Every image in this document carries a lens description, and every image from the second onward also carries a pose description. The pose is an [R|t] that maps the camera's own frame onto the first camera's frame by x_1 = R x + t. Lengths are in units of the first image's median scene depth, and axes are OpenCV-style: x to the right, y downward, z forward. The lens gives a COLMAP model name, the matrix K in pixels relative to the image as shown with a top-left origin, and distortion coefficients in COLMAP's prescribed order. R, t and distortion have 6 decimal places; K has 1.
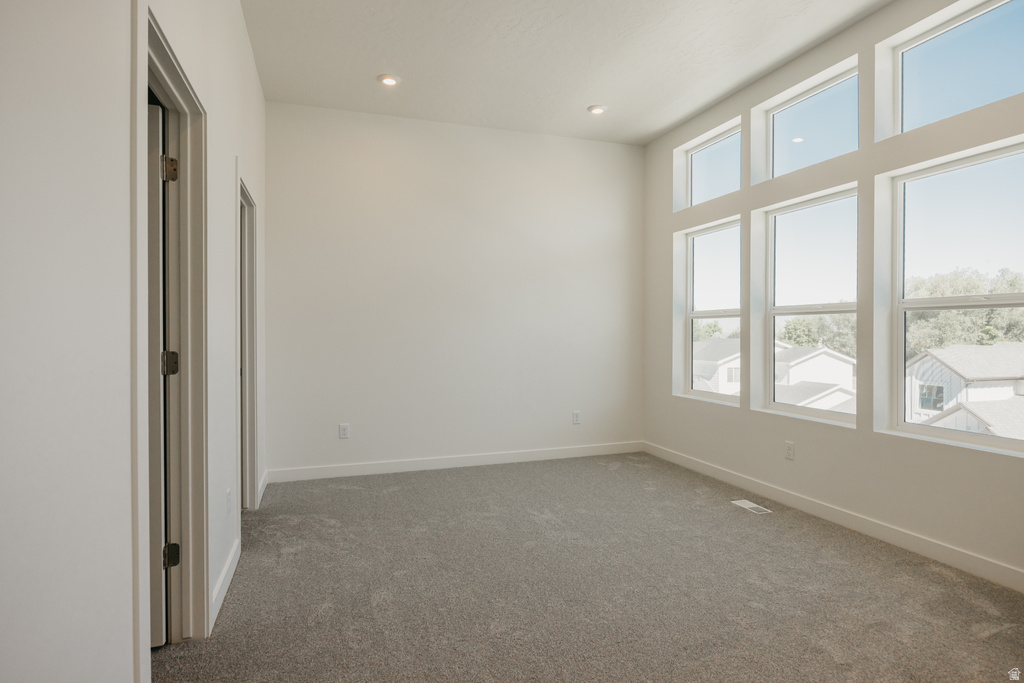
lens RADIAL K [[554.6, 0, 513.5], [0, 554.6, 342.0], [0, 0, 1]] dist [-0.000248, 0.000804]
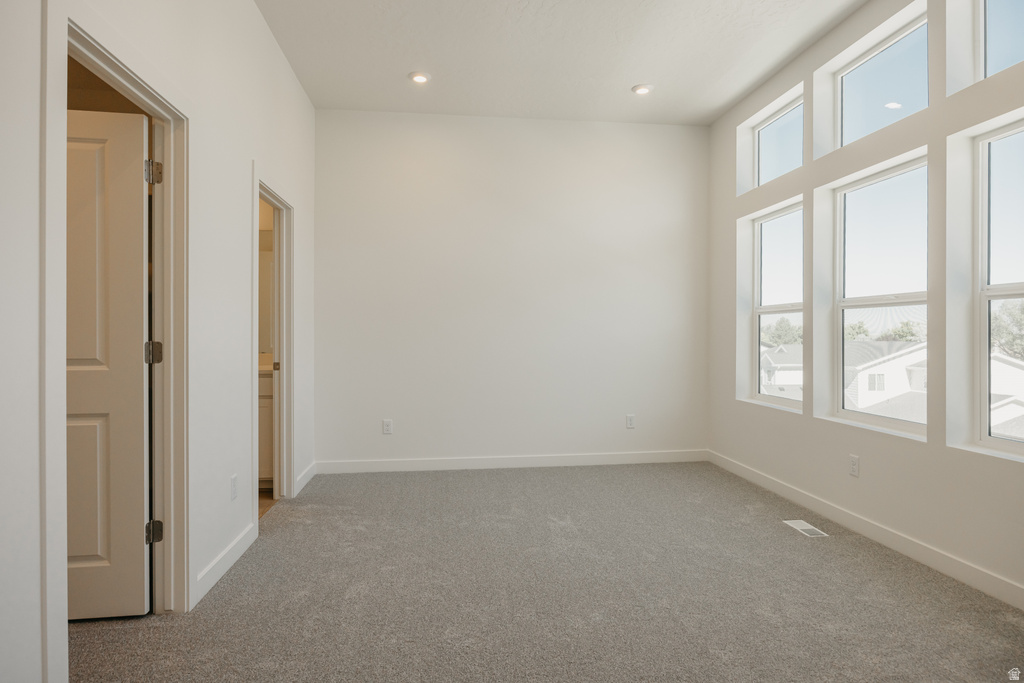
lens RADIAL K [[565.9, 0, 512.0], [0, 565.9, 340.7], [0, 0, 1]] dist [-0.004273, 0.000304]
pose [[0.979062, 0.002887, -0.203544, 0.165532], [-0.004229, 0.999972, -0.006161, 0.010986], [0.203521, 0.006893, 0.979046, 0.039755]]
